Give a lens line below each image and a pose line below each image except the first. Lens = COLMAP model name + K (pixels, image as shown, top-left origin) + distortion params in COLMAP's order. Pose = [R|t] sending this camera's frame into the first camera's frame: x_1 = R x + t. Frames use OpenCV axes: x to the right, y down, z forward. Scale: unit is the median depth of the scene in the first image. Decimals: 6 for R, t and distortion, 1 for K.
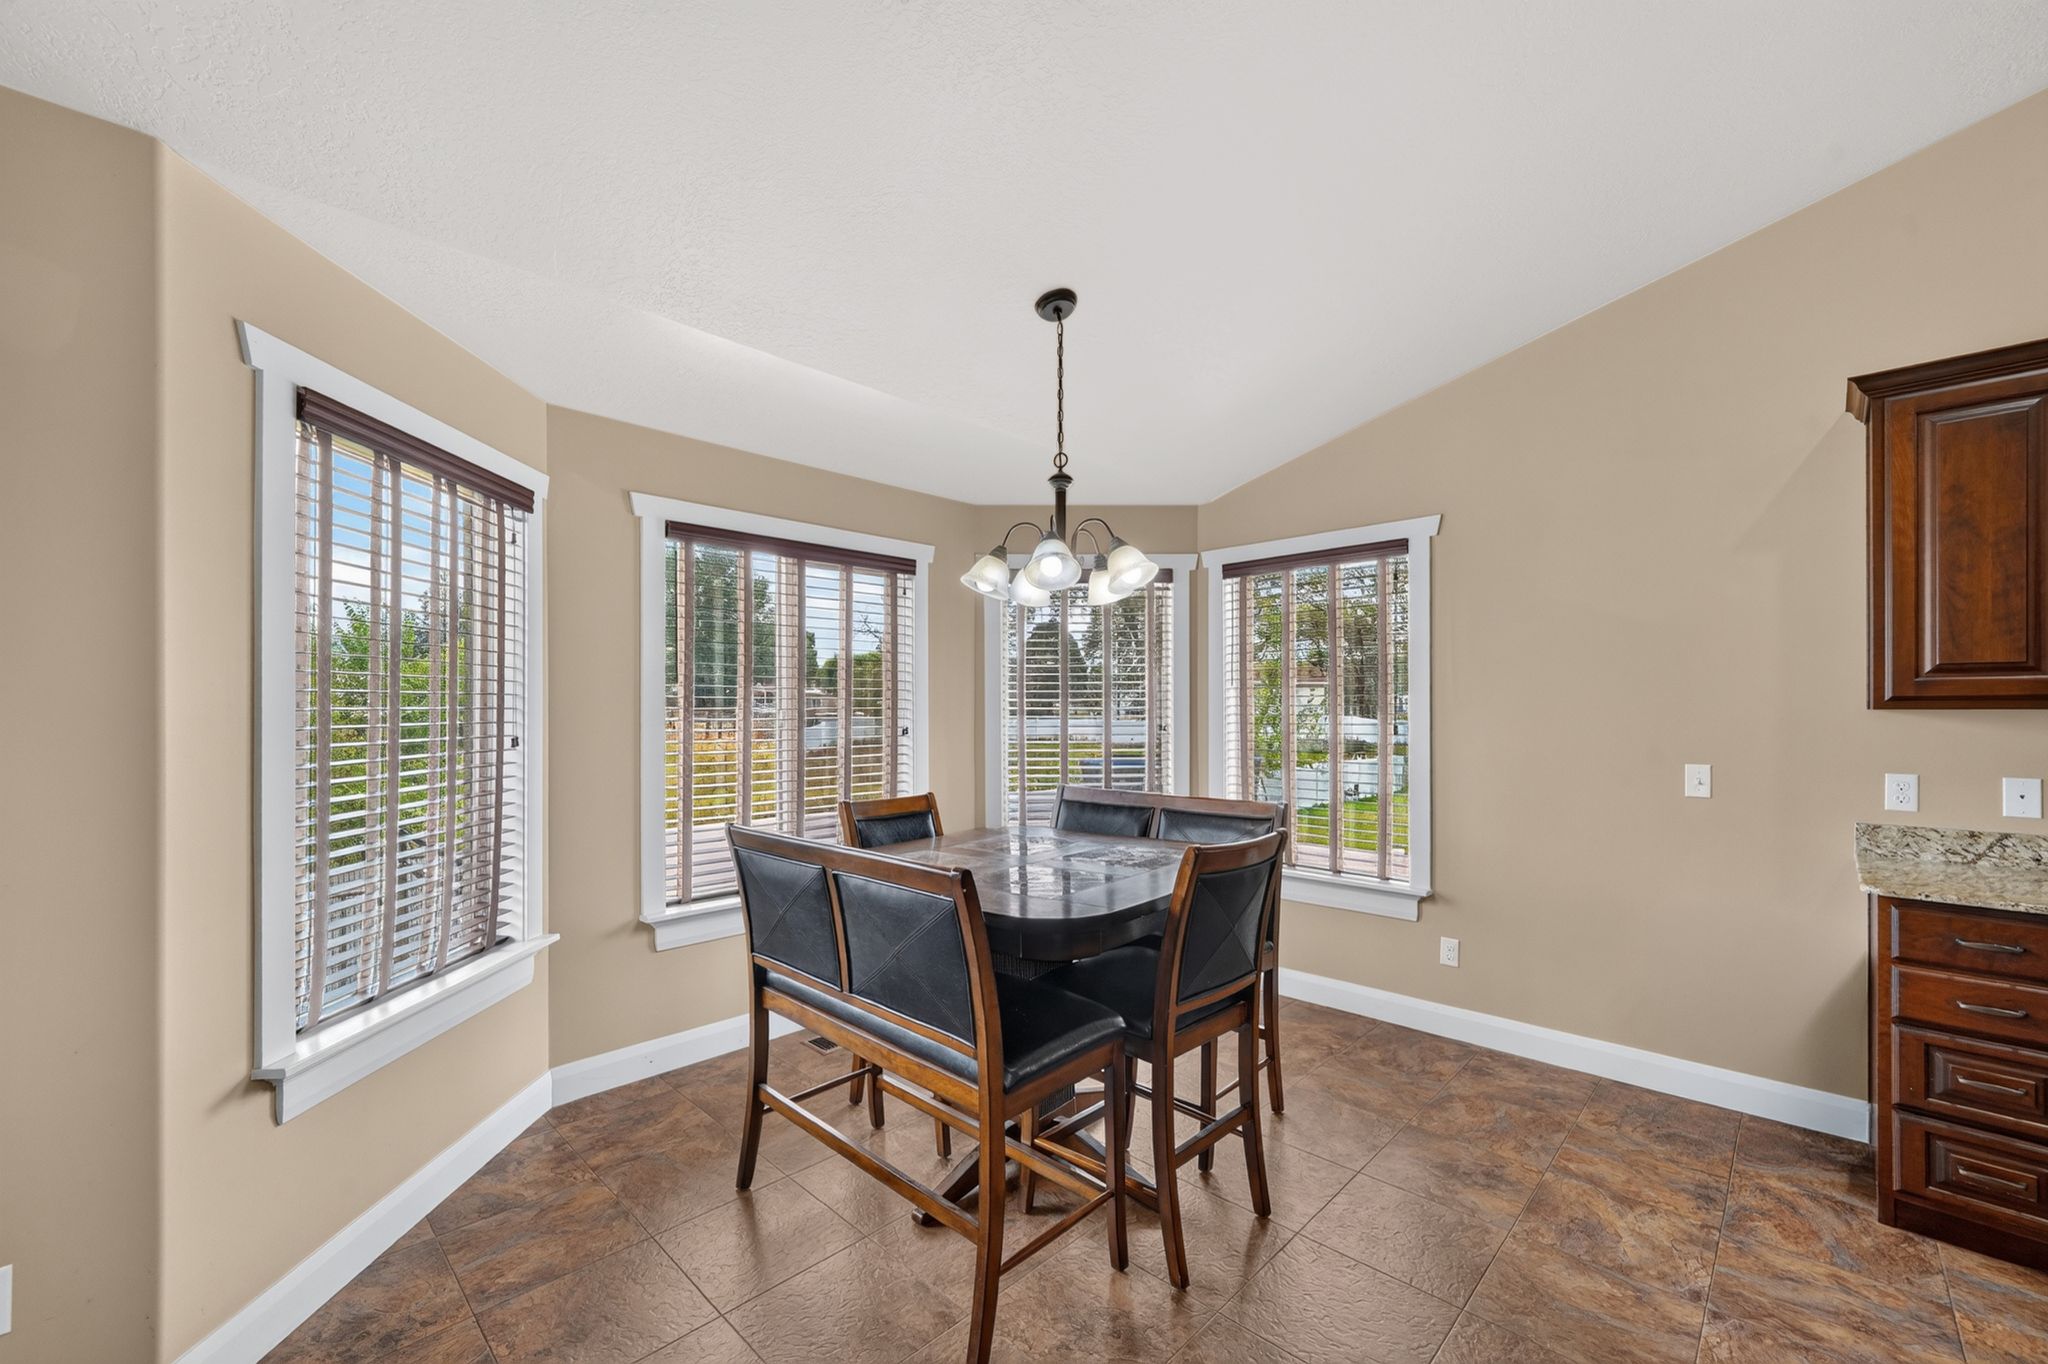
lens RADIAL K [[818.3, 0, 1003.8], [0, 818.3, 710.0], [0, 0, 1]] dist [0.009872, -0.000075]
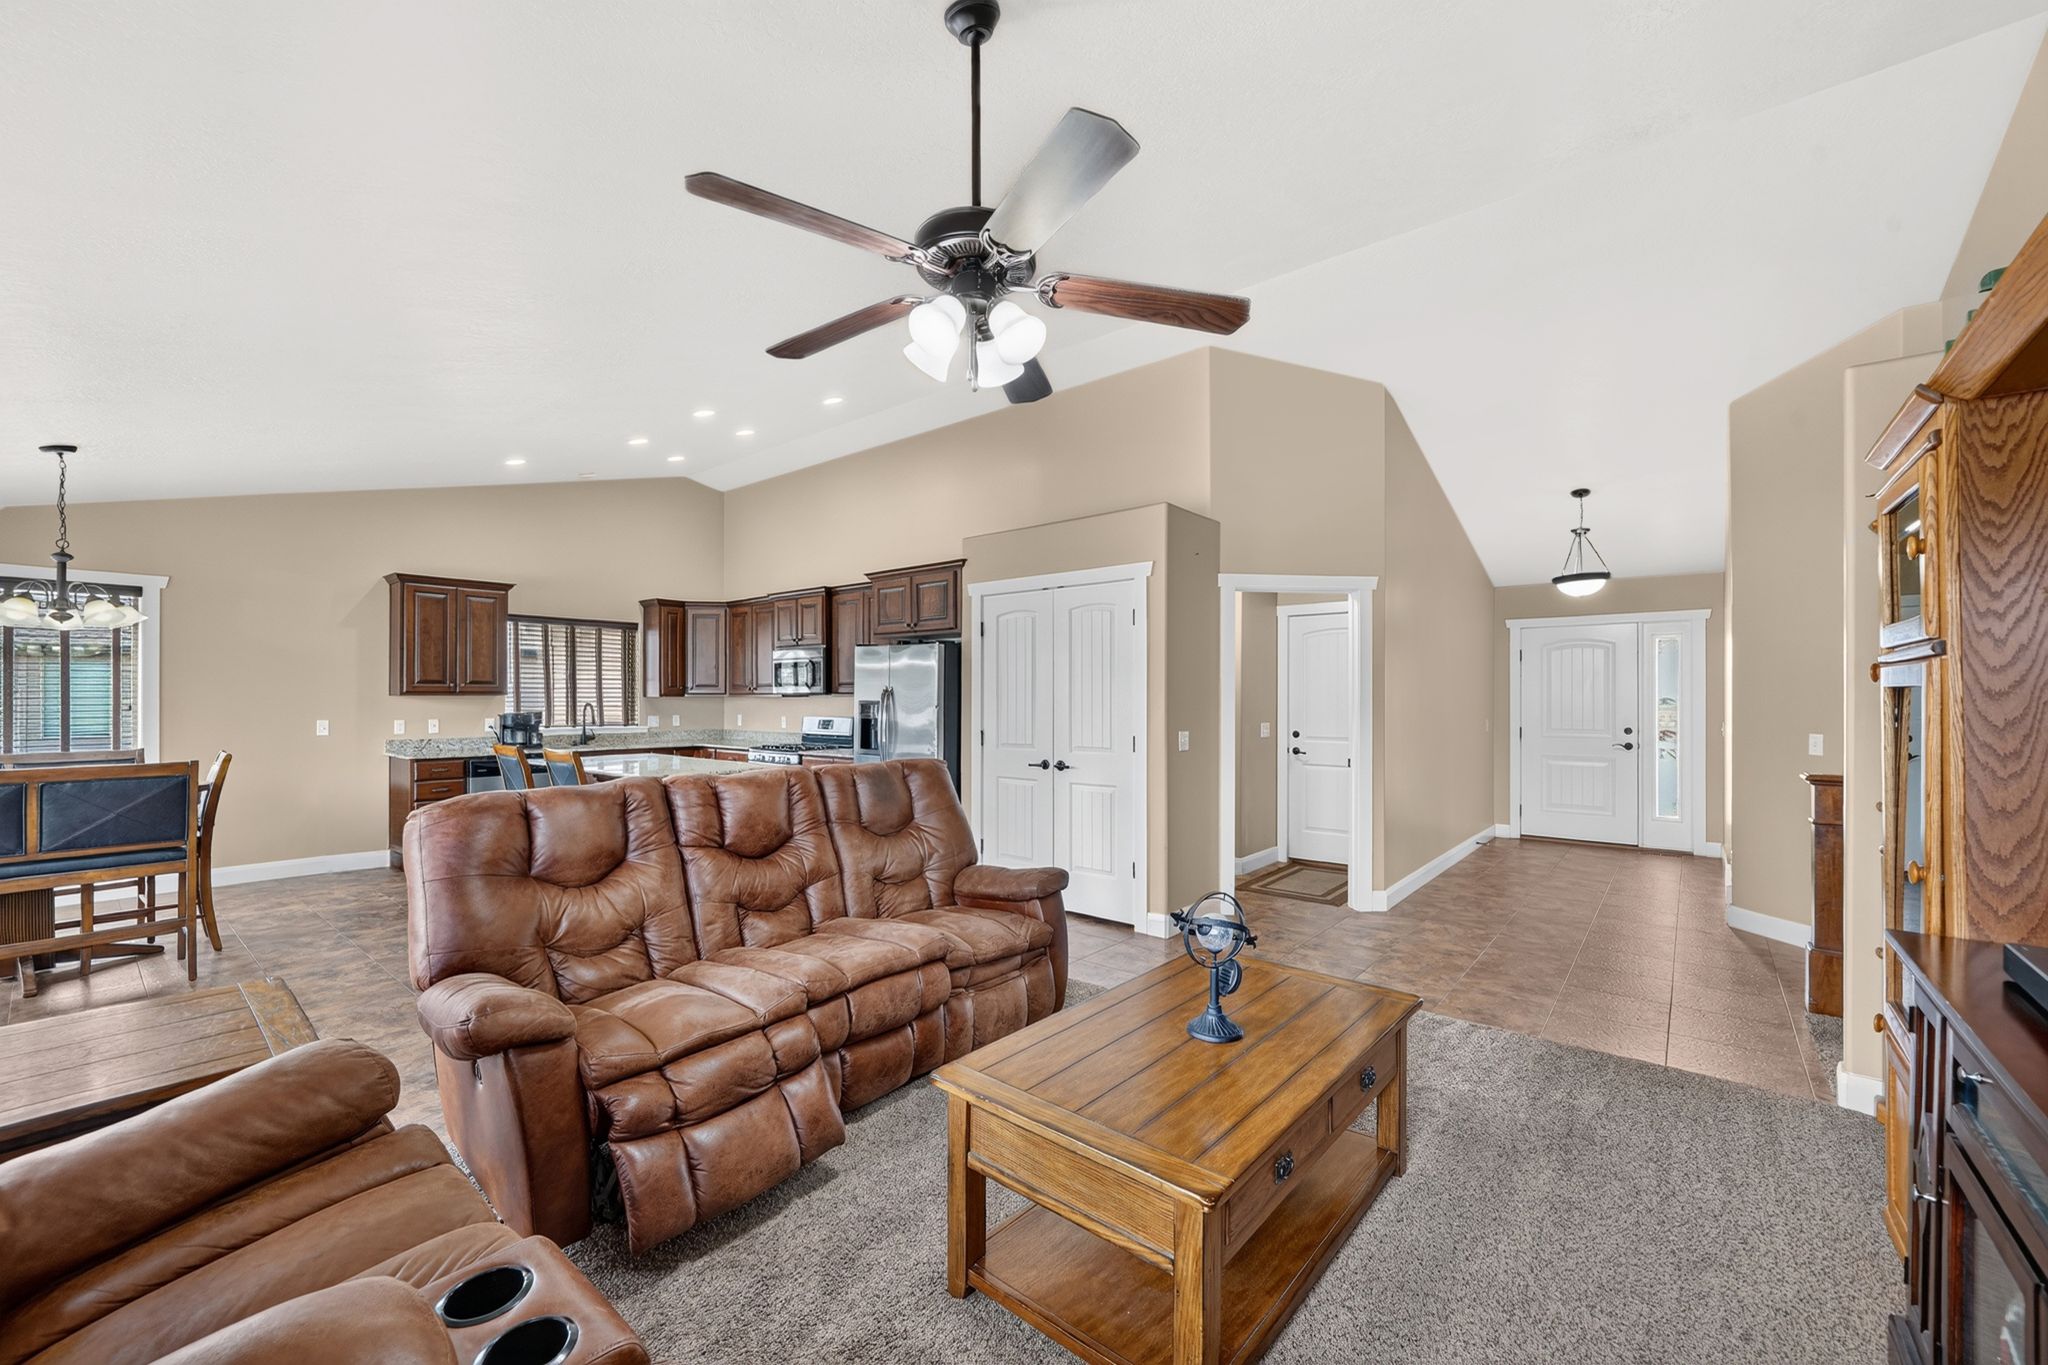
lens RADIAL K [[818.3, 0, 1018.1], [0, 818.3, 697.3], [0, 0, 1]] dist [0.009872, -0.000075]
pose [[-0.072775, 0.001189, 0.997348, -1.940535], [-0.002278, 0.999996, -0.001358, 0.004119], [-0.997346, -0.002370, -0.072772, -0.900954]]
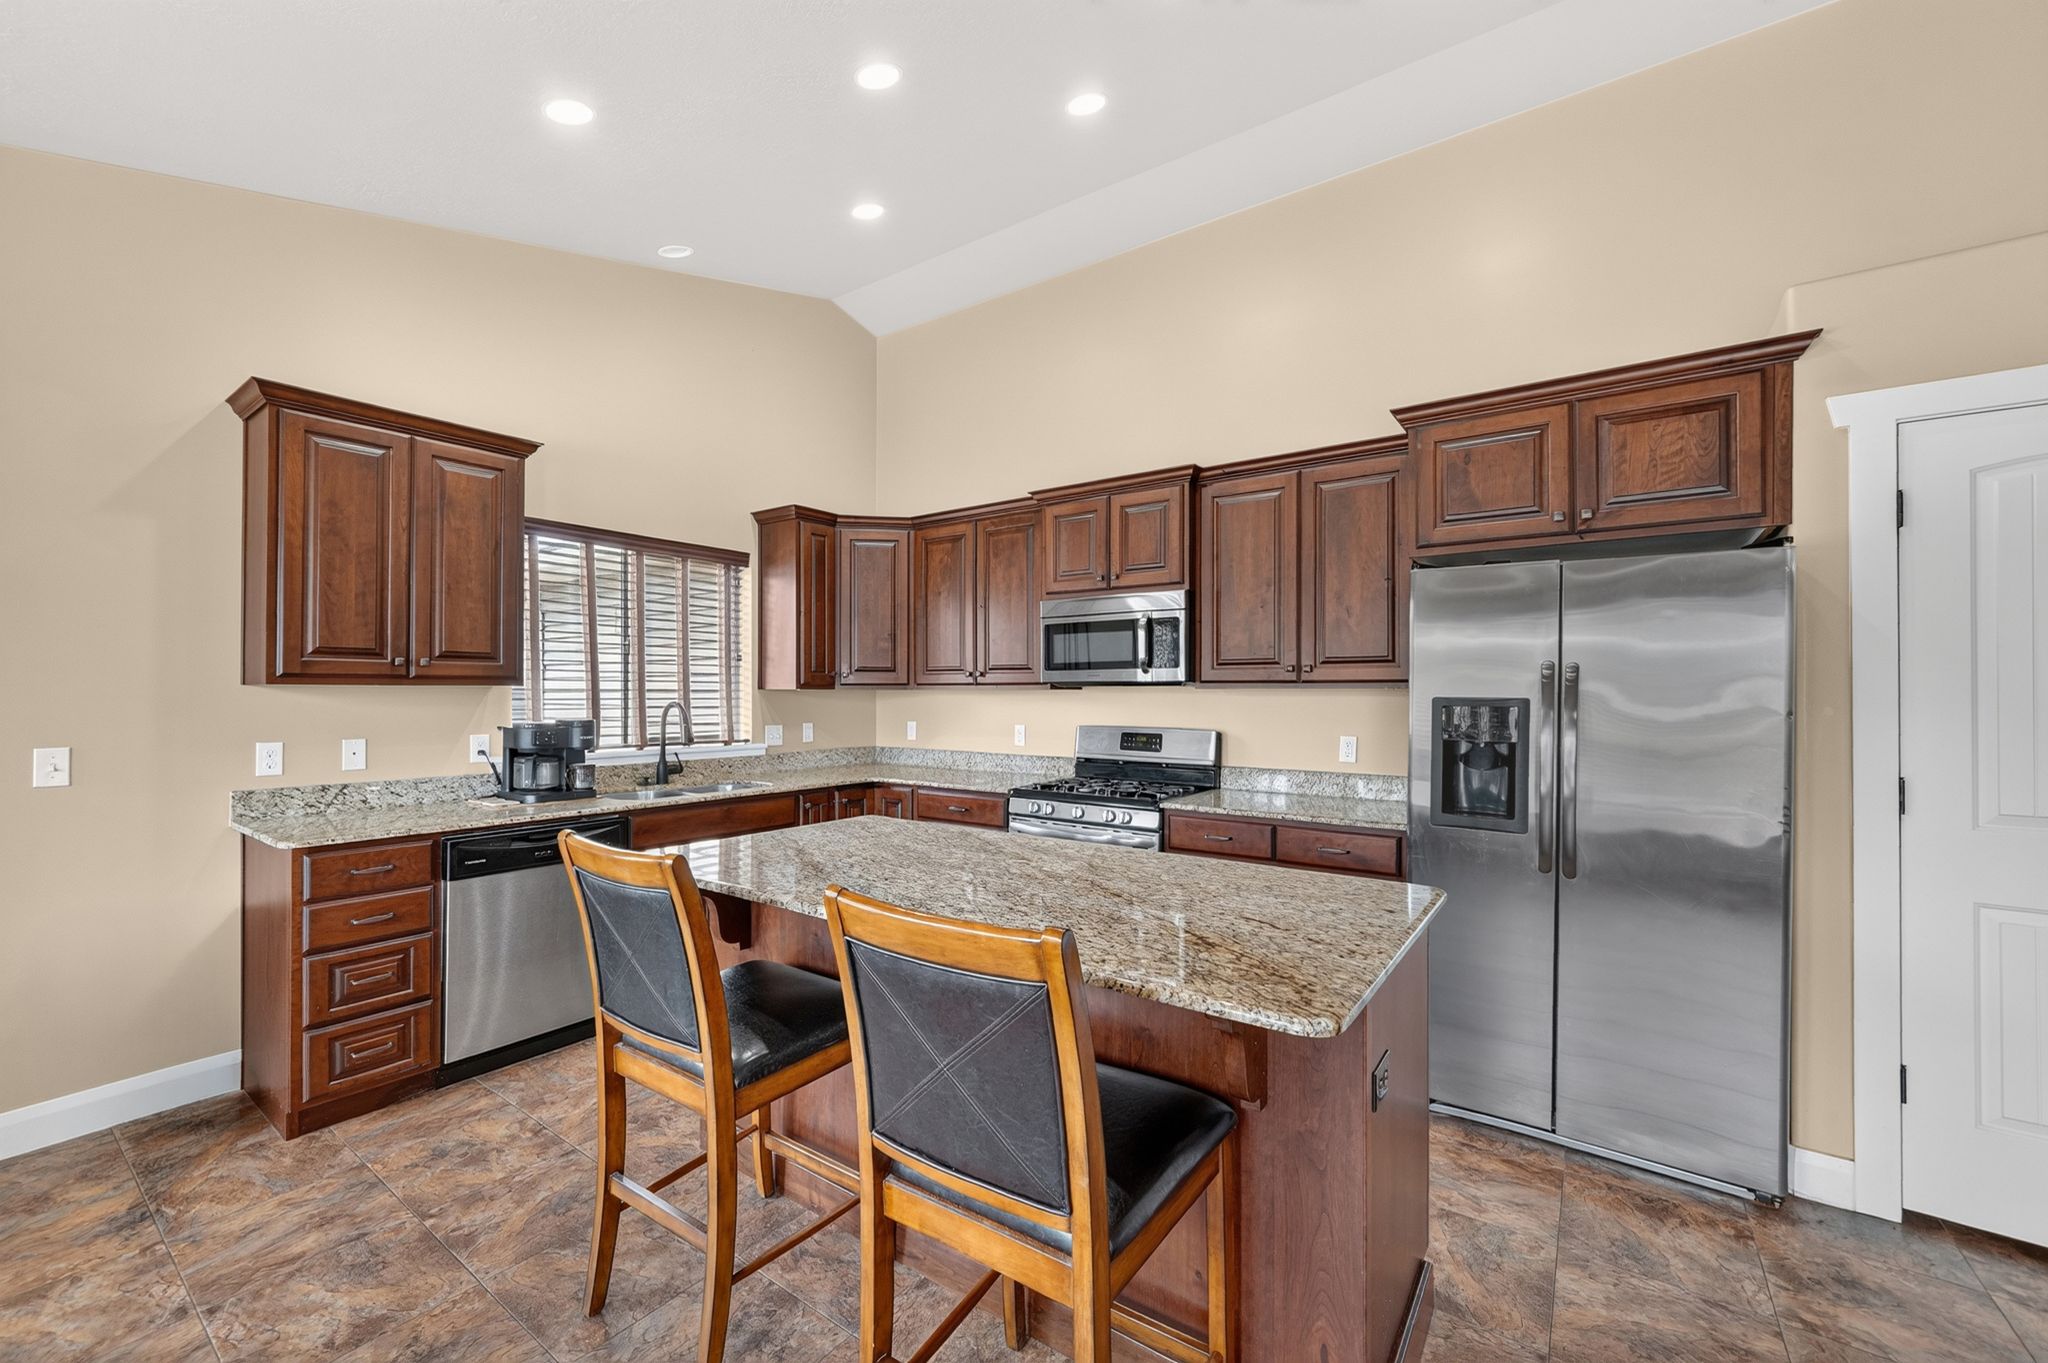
lens RADIAL K [[818.3, 0, 1031.4], [0, 818.3, 691.7], [0, 0, 1]] dist [0.009872, -0.000075]
pose [[-0.165065, 0.002304, 0.986280, -0.213643], [-0.002633, 0.999993, -0.002776, 0.009861], [-0.986279, -0.003055, -0.165058, 0.189223]]
